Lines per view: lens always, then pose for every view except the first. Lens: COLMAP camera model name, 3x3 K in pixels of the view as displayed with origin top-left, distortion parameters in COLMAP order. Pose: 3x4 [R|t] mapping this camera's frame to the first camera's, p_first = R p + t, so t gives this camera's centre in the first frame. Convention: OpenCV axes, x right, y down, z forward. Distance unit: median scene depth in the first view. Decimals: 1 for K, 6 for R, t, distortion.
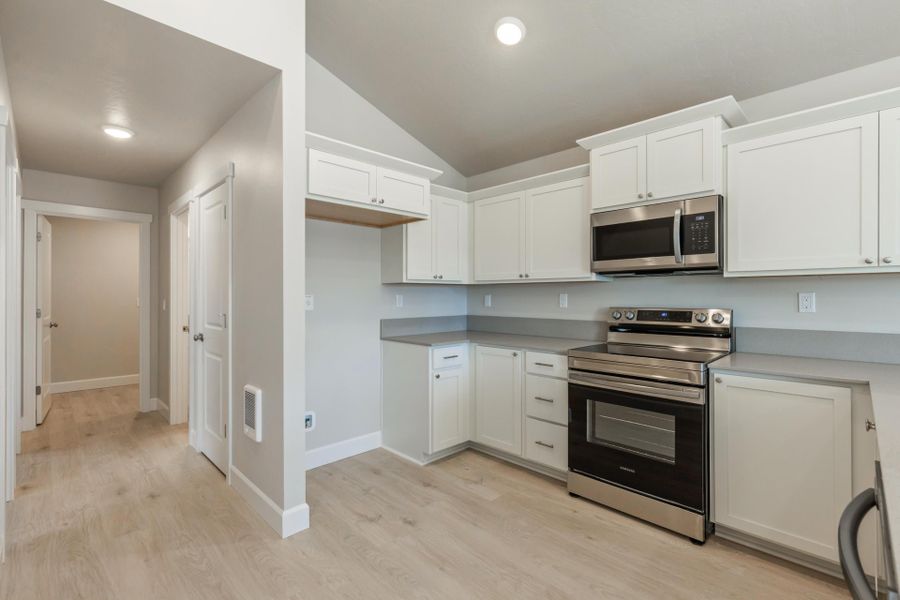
lens RADIAL K [[408.1, 0, 452.9], [0, 408.1, 294.8], [0, 0, 1]] dist [0.000748, 0.000071]
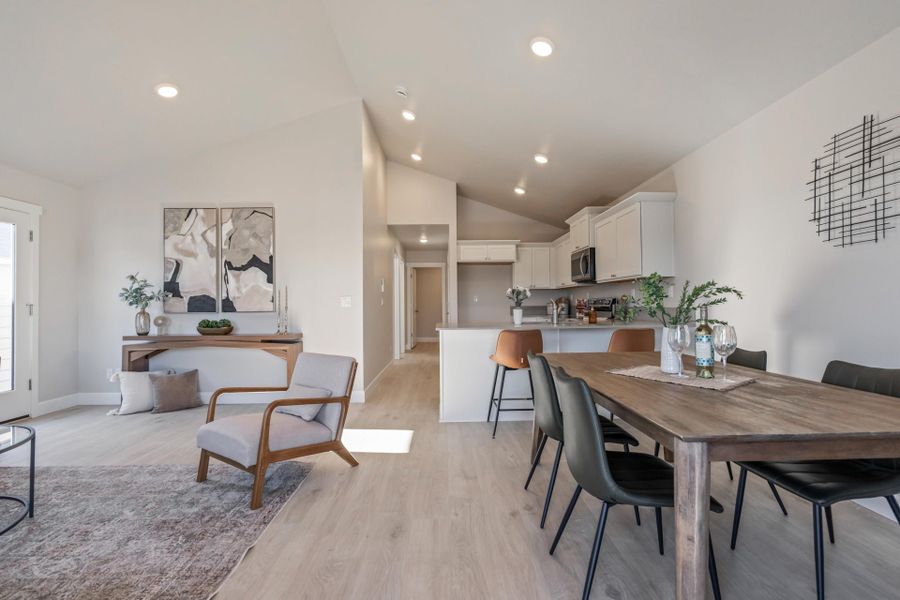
lens RADIAL K [[403.5, 0, 450.0], [0, 403.5, 300.0], [0, 0, 1]] dist [-0.002851, 0.000168]
pose [[0.715368, -0.011655, -0.698650, 1.397651], [0.009503, 0.999931, -0.006950, 0.048262], [0.698683, -0.001668, 0.715429, -0.979508]]
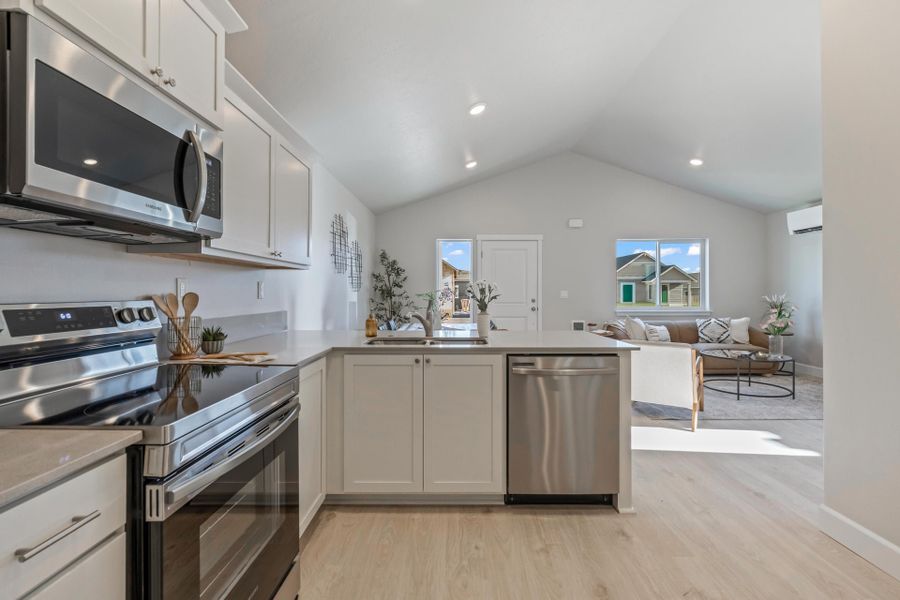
lens RADIAL K [[408.1, 0, 452.9], [0, 408.1, 294.8], [0, 0, 1]] dist [0.000748, 0.000071]
pose [[-0.698559, -0.000457, 0.715552, -0.124449], [0.001037, 0.999998, 0.001651, 0.023710], [-0.715552, 0.001895, -0.698557, 1.011392]]
